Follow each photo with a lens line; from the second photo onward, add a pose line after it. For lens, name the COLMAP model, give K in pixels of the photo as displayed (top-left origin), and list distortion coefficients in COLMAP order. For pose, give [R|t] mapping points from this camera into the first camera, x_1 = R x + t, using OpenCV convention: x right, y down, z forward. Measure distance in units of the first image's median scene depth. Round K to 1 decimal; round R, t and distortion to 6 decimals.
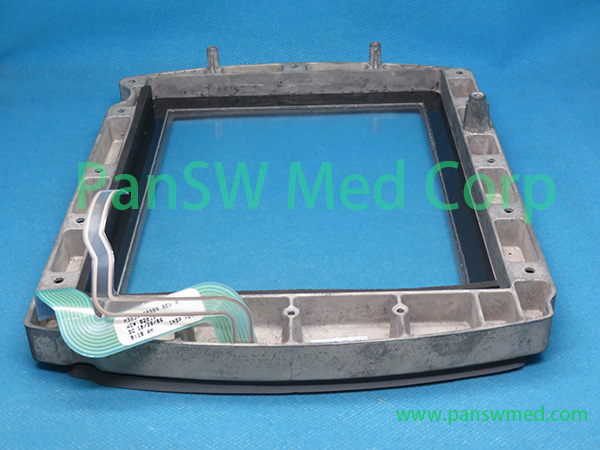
lens RADIAL K [[1136.3, 0, 300.0], [0, 1136.3, 225.0], [0, 0, 1]] dist [-0.203360, -0.118428]
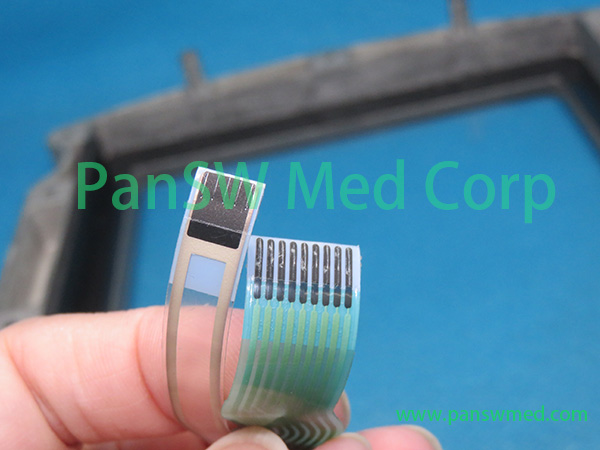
lens RADIAL K [[1136.3, 0, 300.0], [0, 1136.3, 225.0], [0, 0, 1]] dist [-0.203360, -0.118428]
pose [[0.981654, -0.190626, -0.004185, -0.035357], [0.190595, 0.981644, -0.006975, -0.052395], [0.005438, 0.006049, 0.999967, 0.406551]]
